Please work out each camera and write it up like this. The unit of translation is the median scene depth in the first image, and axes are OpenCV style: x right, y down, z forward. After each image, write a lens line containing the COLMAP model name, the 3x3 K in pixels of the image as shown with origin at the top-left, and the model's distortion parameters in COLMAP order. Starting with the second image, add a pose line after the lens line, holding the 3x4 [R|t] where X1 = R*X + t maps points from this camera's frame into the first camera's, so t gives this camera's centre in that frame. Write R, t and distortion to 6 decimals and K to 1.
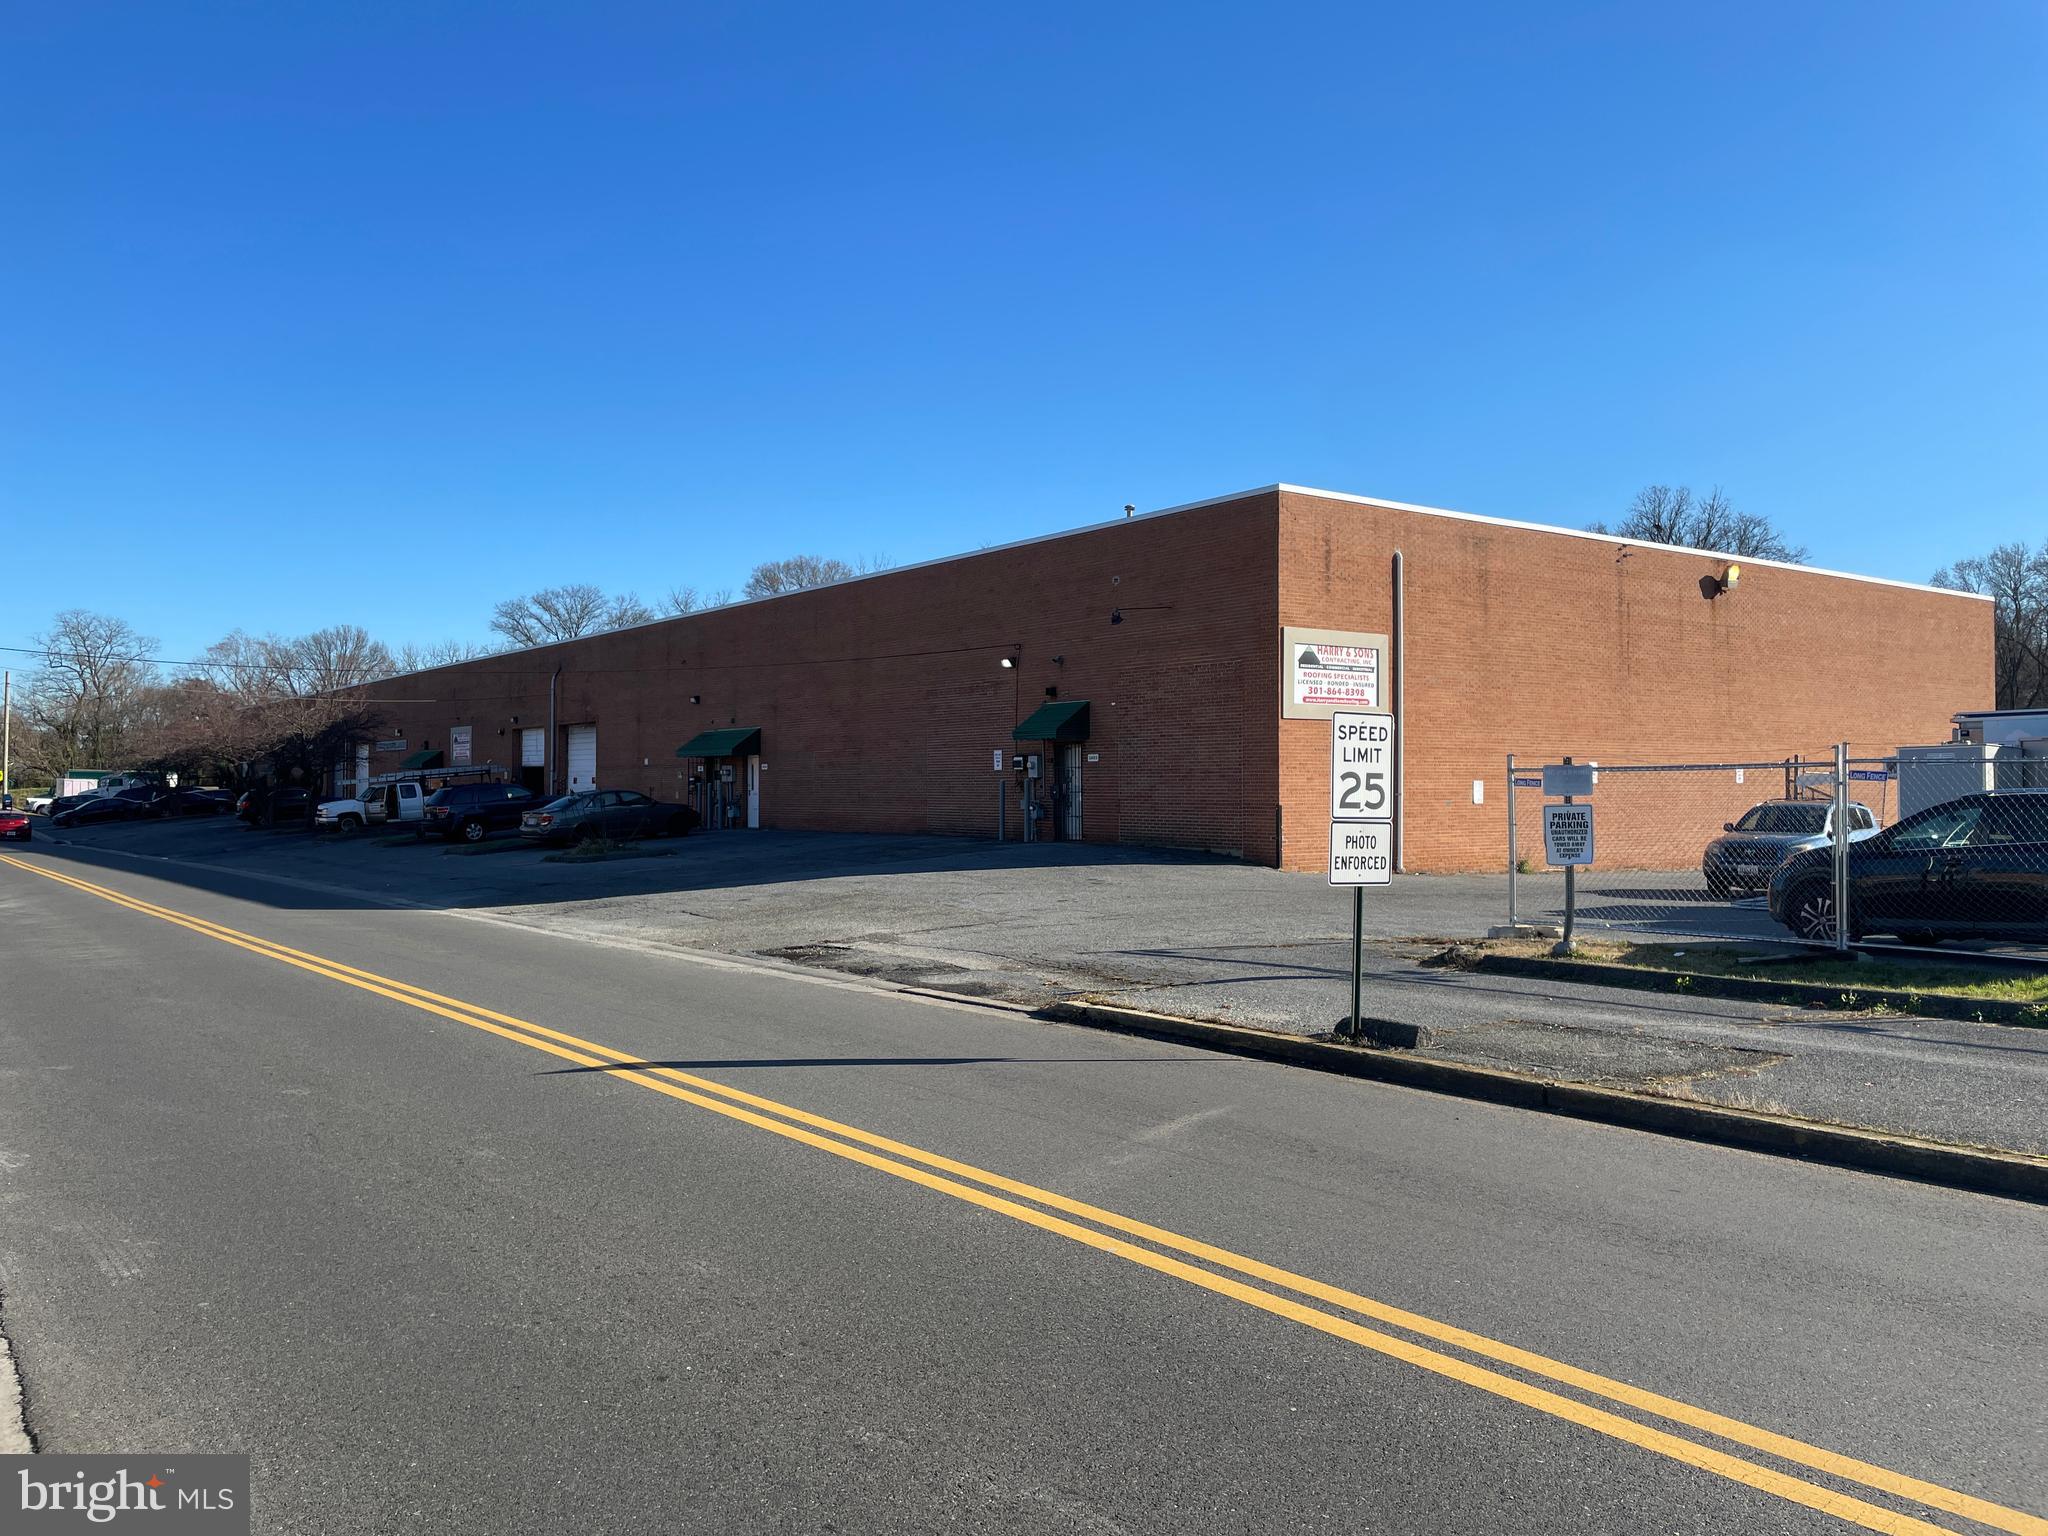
lens RADIAL K [[1558.0, 0, 1024.0], [0, 1558.0, 768.0], [0, 0, 1]] dist [0.089261, -0.128237]
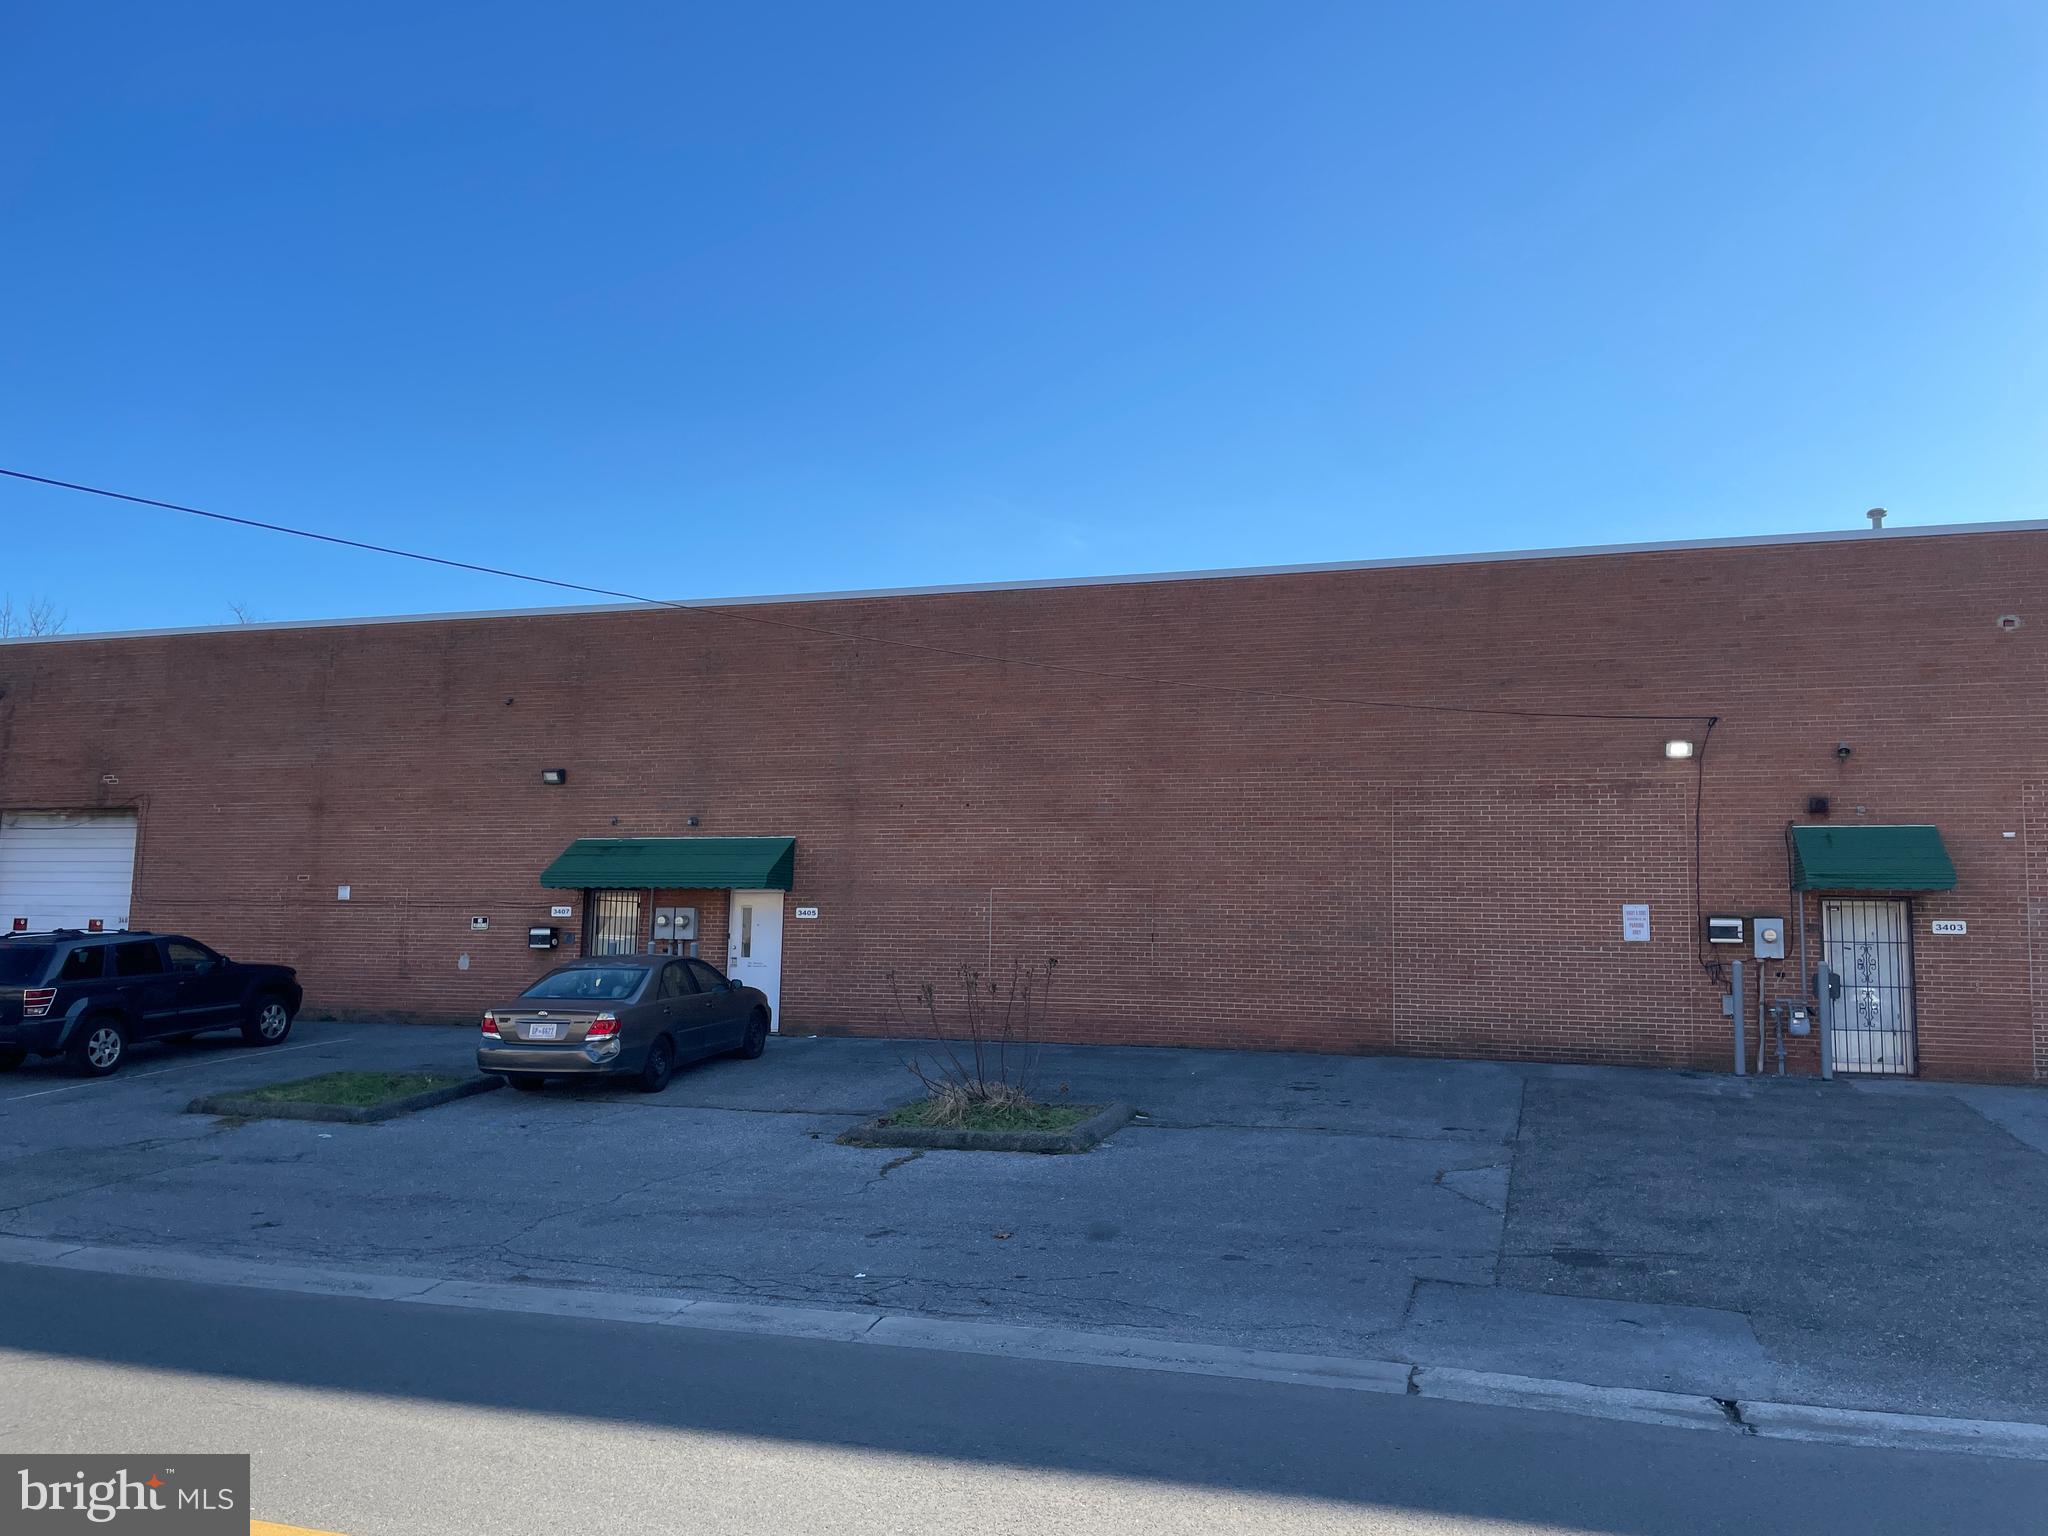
lens RADIAL K [[1558.0, 0, 1024.0], [0, 1558.0, 768.0], [0, 0, 1]] dist [0.089261, -0.128237]
pose [[0.811699, 0.086166, 0.577685, -0.449159], [-0.028112, 0.993676, -0.108713, 0.006264], [-0.583399, 0.072002, 0.808988, 0.578126]]
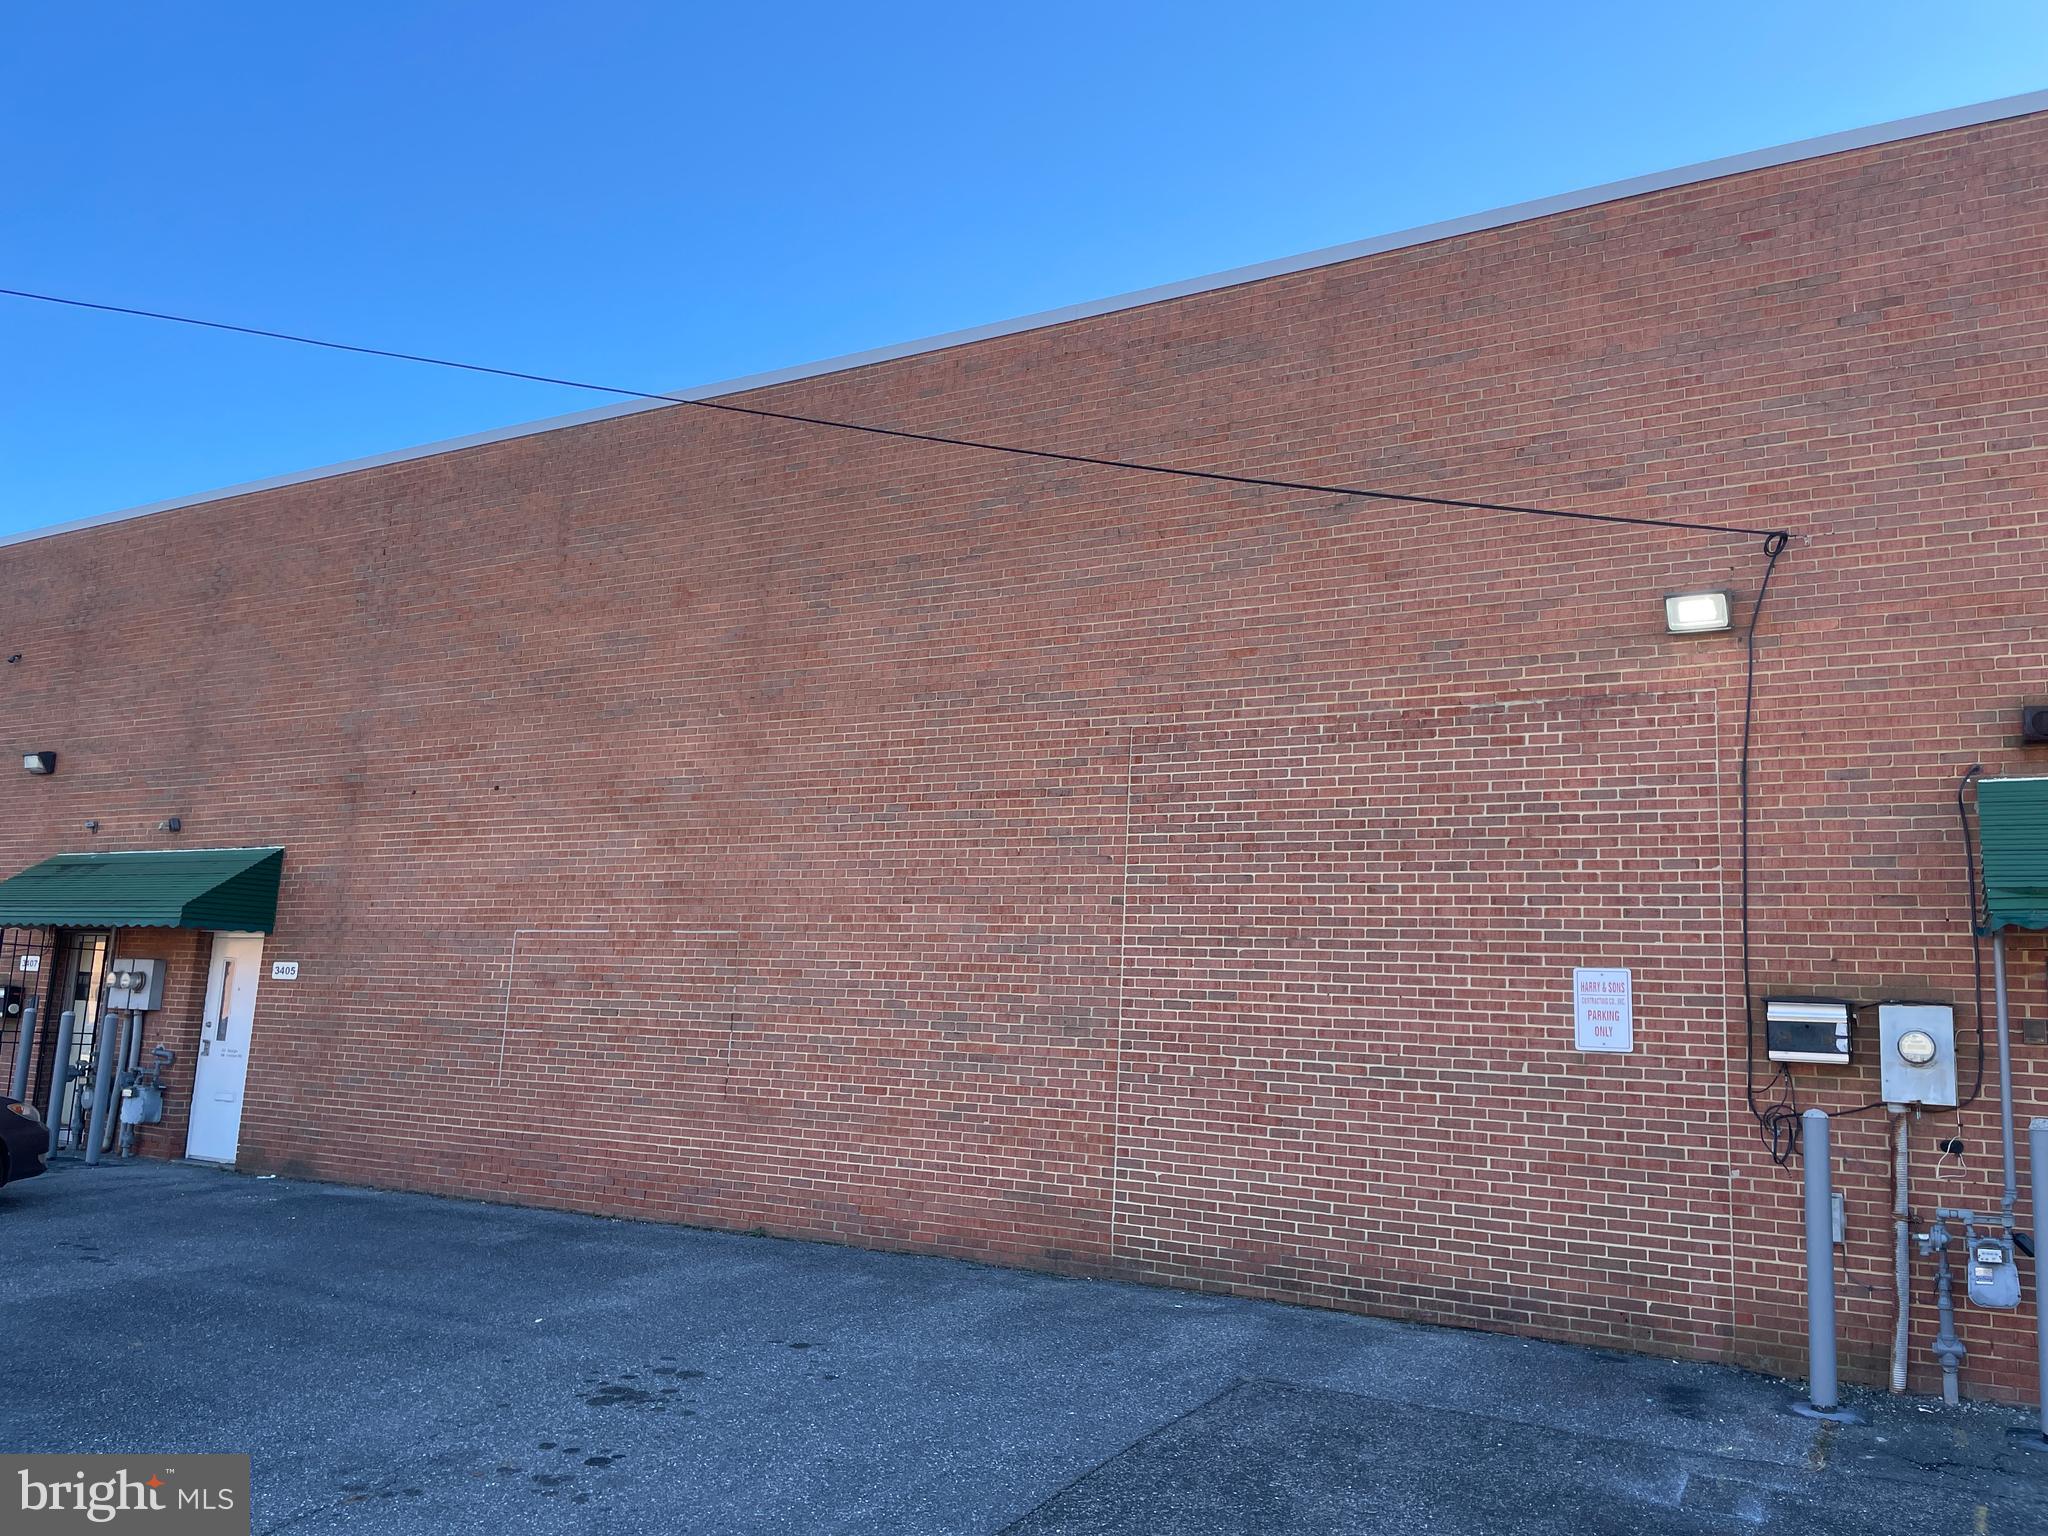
lens RADIAL K [[1558.0, 0, 1024.0], [0, 1558.0, 768.0], [0, 0, 1]] dist [0.089261, -0.128237]
pose [[0.917163, 0.106096, 0.384130, -0.169847], [-0.050692, 0.987140, -0.151610, -0.000416], [-0.395276, 0.119579, 0.910746, 0.697069]]
